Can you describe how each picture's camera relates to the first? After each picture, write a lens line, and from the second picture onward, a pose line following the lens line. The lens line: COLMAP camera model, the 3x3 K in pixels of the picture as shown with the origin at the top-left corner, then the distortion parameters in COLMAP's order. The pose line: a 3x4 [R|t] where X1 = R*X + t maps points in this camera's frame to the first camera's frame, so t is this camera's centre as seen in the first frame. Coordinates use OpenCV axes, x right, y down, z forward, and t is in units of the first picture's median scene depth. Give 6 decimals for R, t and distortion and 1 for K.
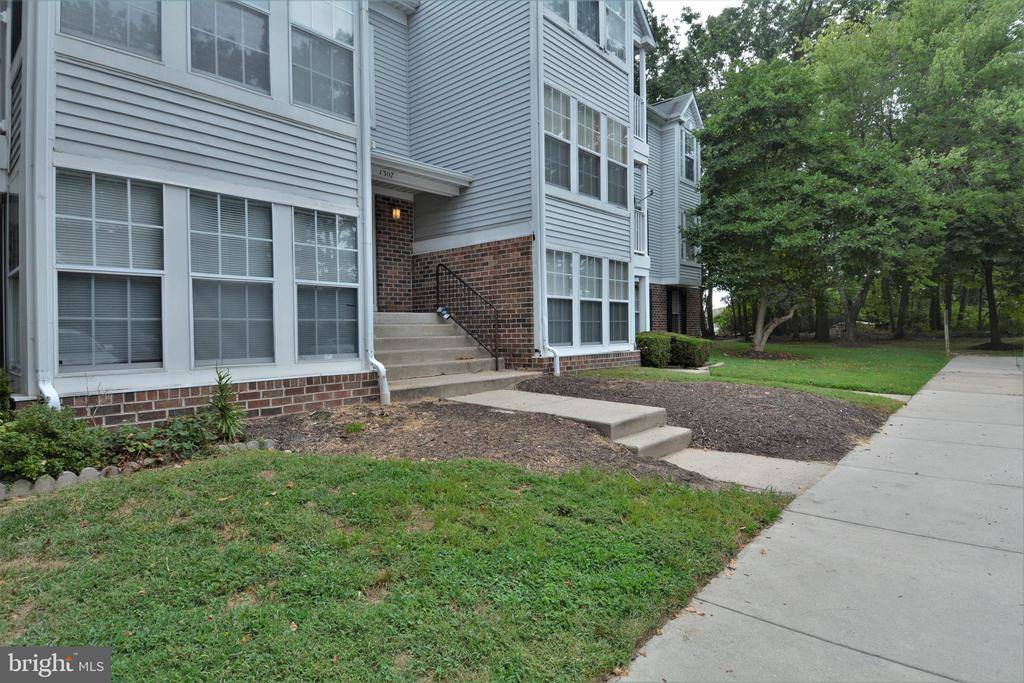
lens RADIAL K [[535.9, 0, 506.3], [0, 535.9, 333.6], [0, 0, 1]] dist [0.043000, -0.047023]
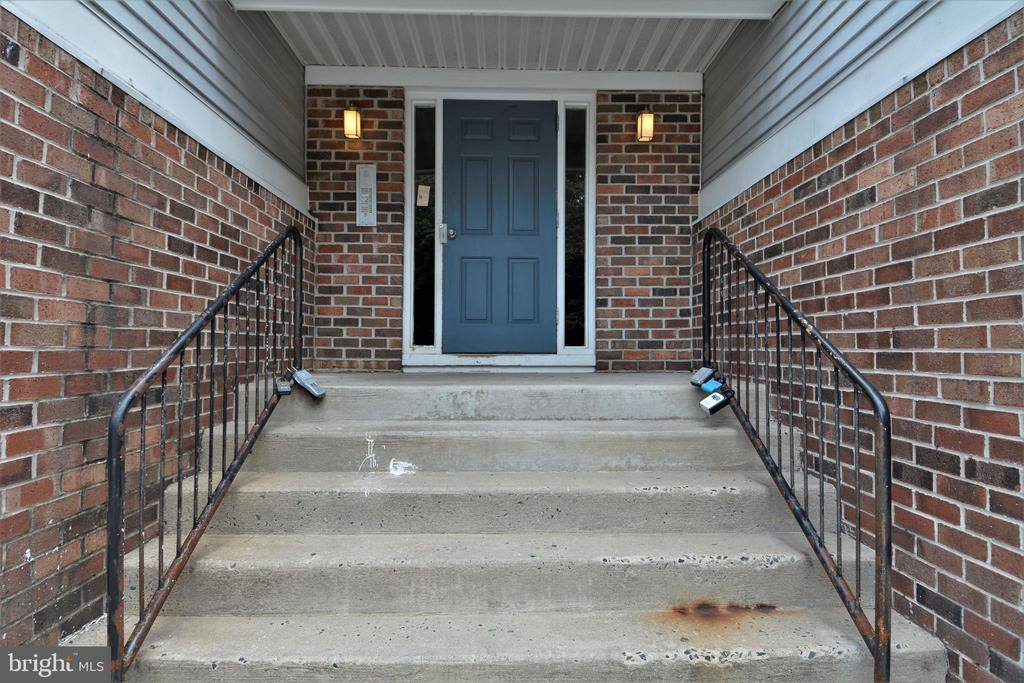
lens RADIAL K [[535.9, 0, 512.1], [0, 535.9, 339.2], [0, 0, 1]] dist [0.043000, -0.047023]
pose [[0.680689, 0.005976, -0.732548, 0.031051], [-0.017858, 0.999805, -0.008437, -0.061404], [0.732354, 0.018825, 0.680663, 0.710770]]
